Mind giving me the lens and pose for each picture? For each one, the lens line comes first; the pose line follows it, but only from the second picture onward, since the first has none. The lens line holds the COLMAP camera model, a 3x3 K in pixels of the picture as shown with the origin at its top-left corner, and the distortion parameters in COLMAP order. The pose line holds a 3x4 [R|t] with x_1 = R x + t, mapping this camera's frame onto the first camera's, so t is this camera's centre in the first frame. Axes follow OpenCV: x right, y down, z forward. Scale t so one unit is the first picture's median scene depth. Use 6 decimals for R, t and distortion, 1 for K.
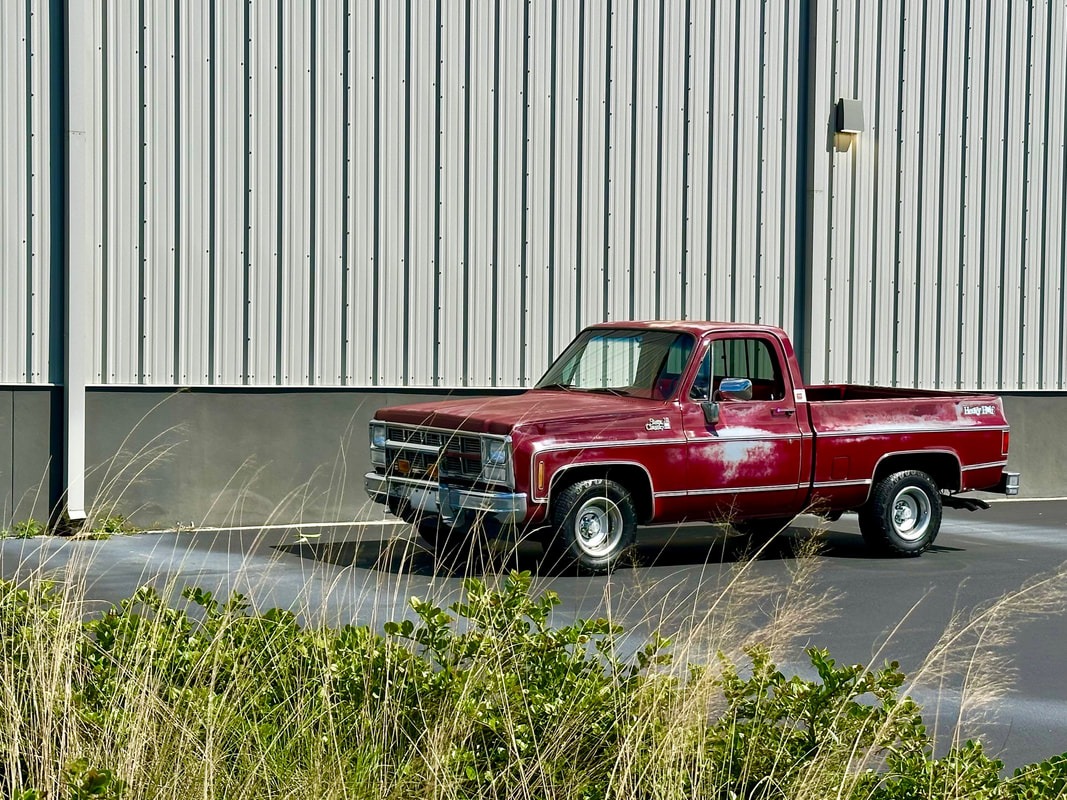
lens RADIAL K [[2405.1, 0, 533.5], [0, 2405.1, 400.0], [0, 0, 1]] dist [-0.435346, 10.872375]
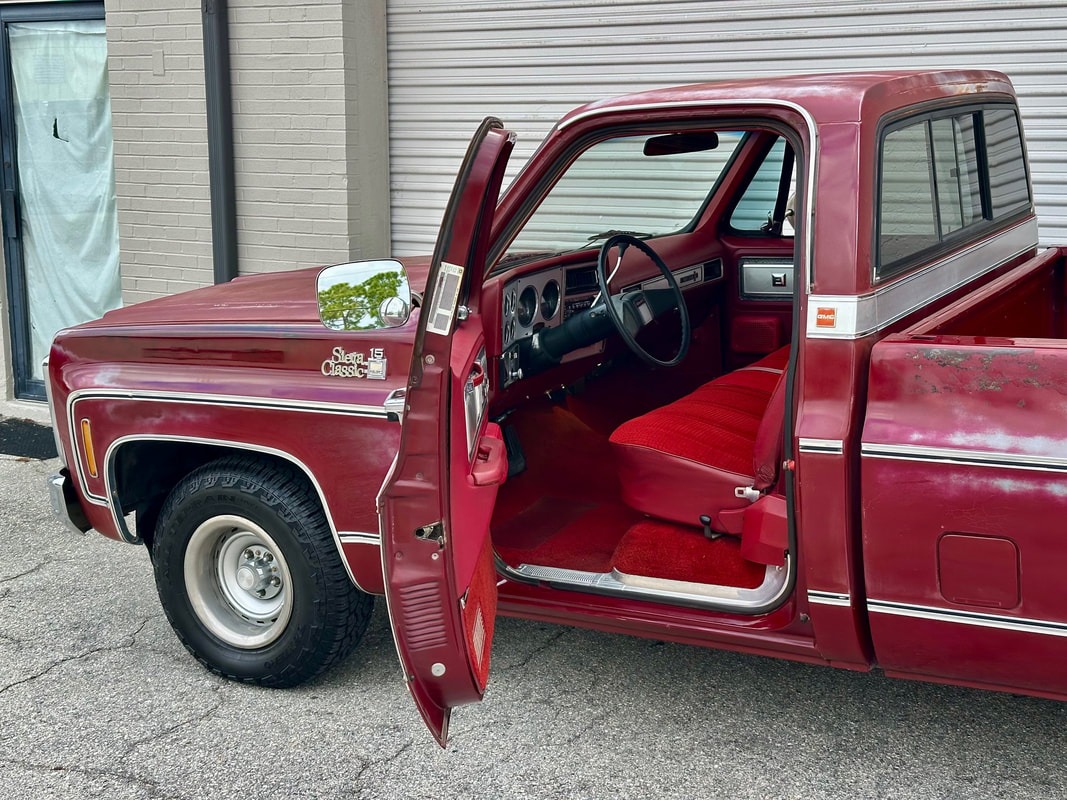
lens RADIAL K [[1489.8, 0, 533.5], [0, 1489.8, 400.0], [0, 0, 1]] dist [0.131556, -0.003980]
pose [[0.416556, 0.154372, -0.895908, 0.275397], [0.003108, 0.985230, 0.171208, -0.024884], [0.909105, -0.074102, 0.409923, 0.900713]]
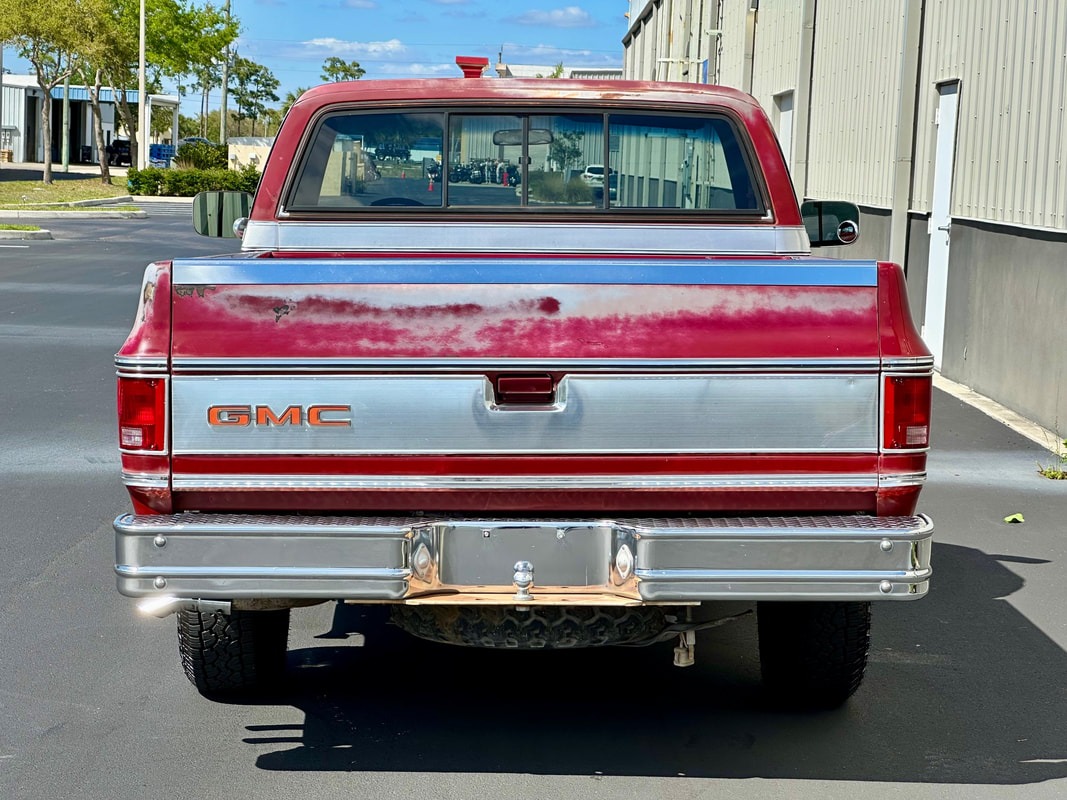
lens RADIAL K [[2405.1, 0, 533.5], [0, 2405.1, 400.0], [0, 0, 1]] dist [-0.435346, 10.872375]
pose [[-0.570186, 0.044040, -0.820335, 0.456539], [-0.061890, 0.993422, 0.096350, -0.018048], [0.819181, 0.105708, -0.563709, 1.323233]]
